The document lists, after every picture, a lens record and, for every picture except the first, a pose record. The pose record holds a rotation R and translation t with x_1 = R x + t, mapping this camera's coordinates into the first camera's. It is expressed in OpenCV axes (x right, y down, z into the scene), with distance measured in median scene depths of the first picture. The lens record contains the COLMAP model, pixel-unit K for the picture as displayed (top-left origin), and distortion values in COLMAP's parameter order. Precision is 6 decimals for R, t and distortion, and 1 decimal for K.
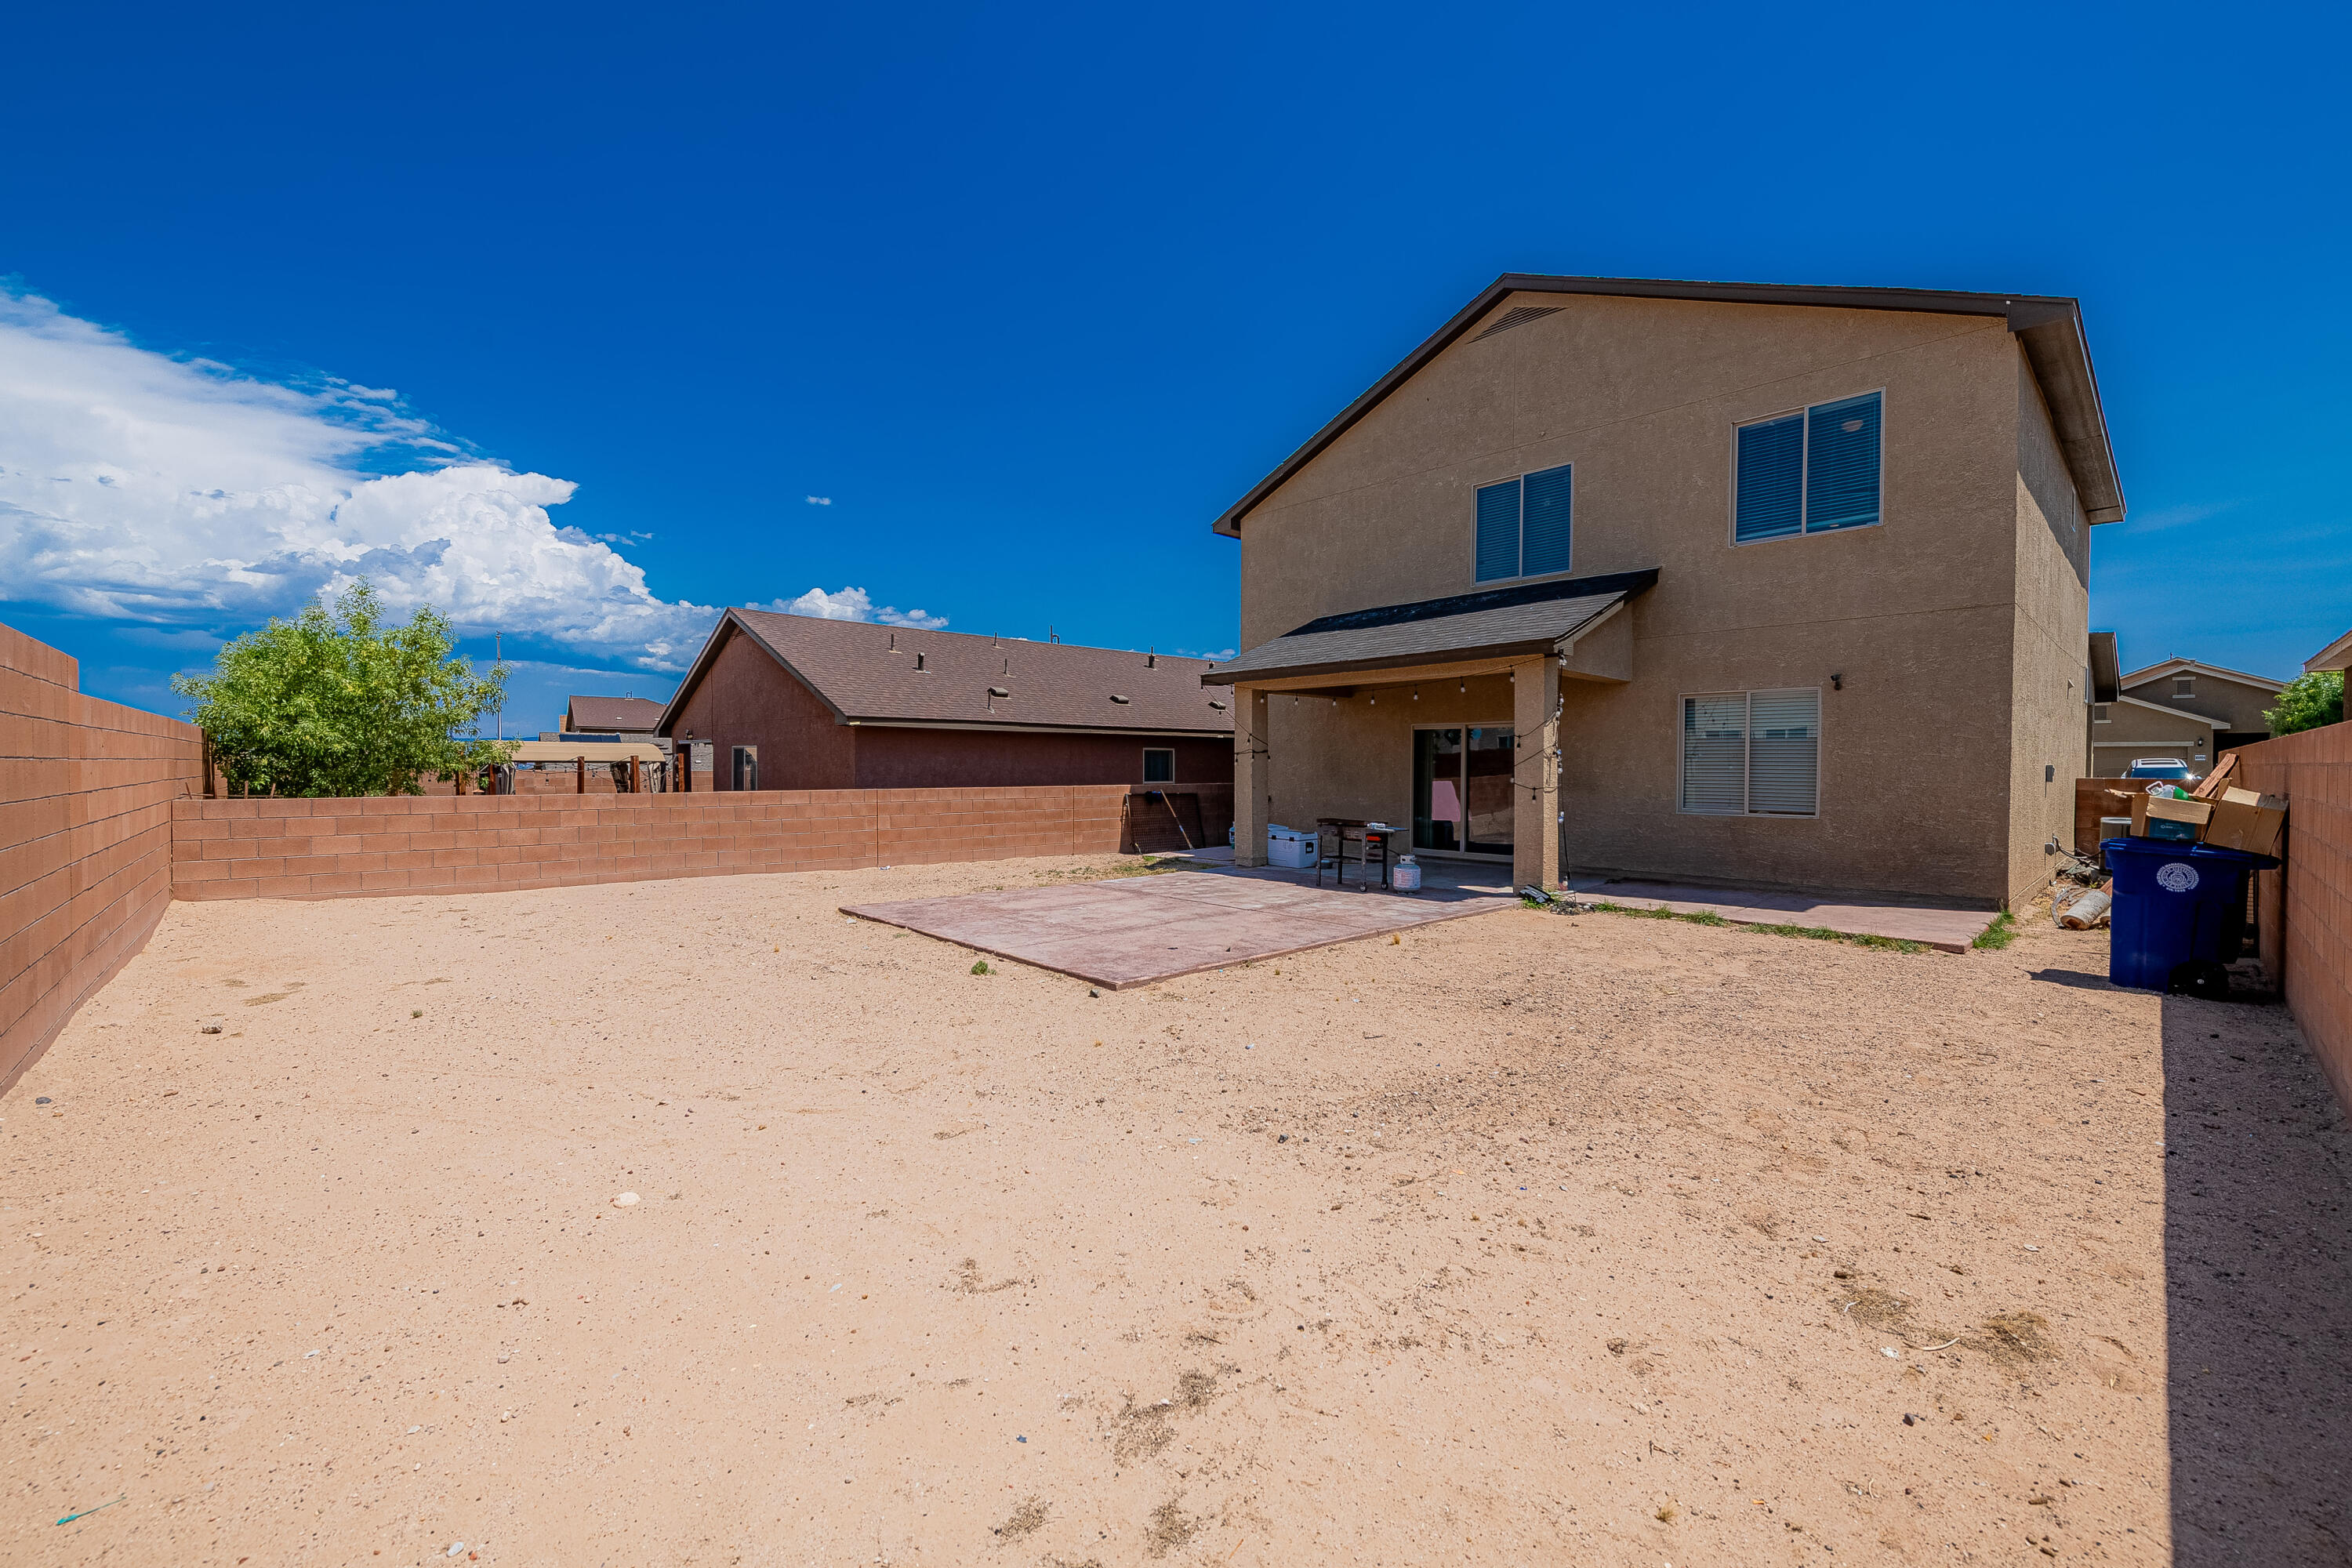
lens RADIAL K [[943.8, 0, 1193.8], [0, 943.8, 771.3], [0, 0, 1]] dist [0.000391, -0.000151]
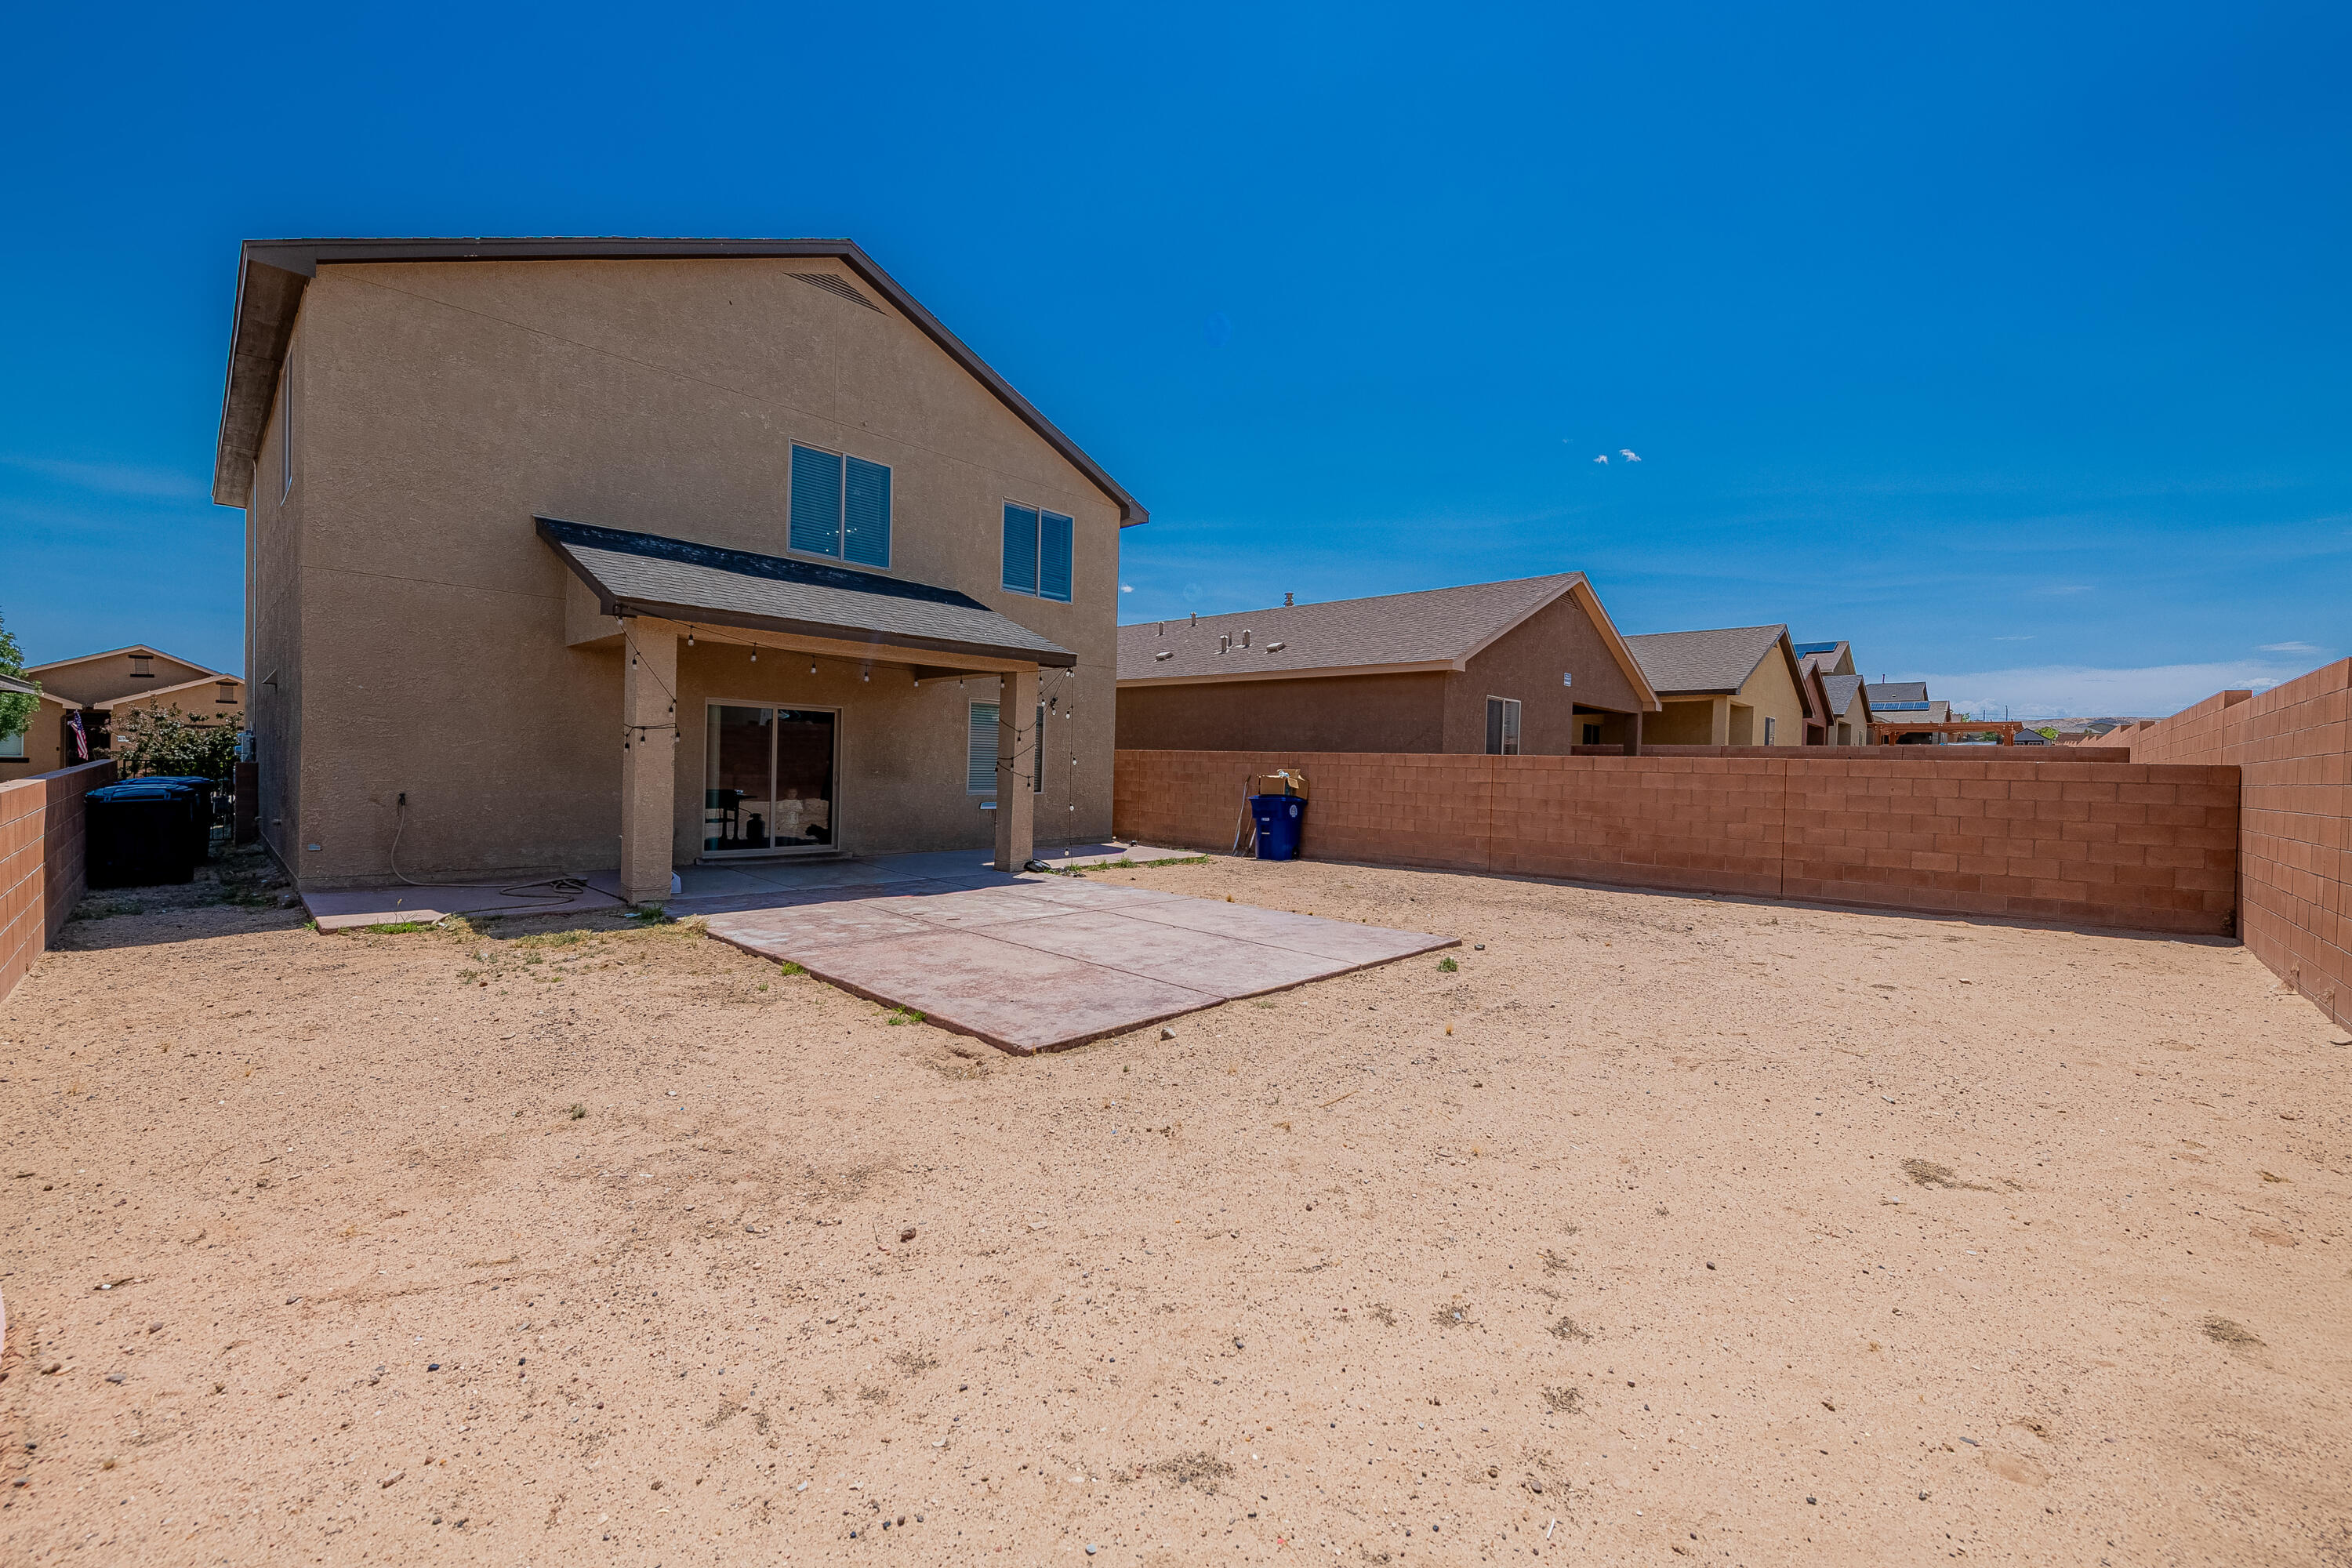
lens RADIAL K [[928.2, 0, 1142.5], [0, 928.2, 776.5], [0, 0, 1]] dist [-0.001355, -0.000393]
pose [[-0.039091, -0.016474, 0.999100, -0.638448], [-0.017650, 0.999719, 0.015793, -0.002336], [-0.999080, -0.017016, -0.039371, 0.737897]]
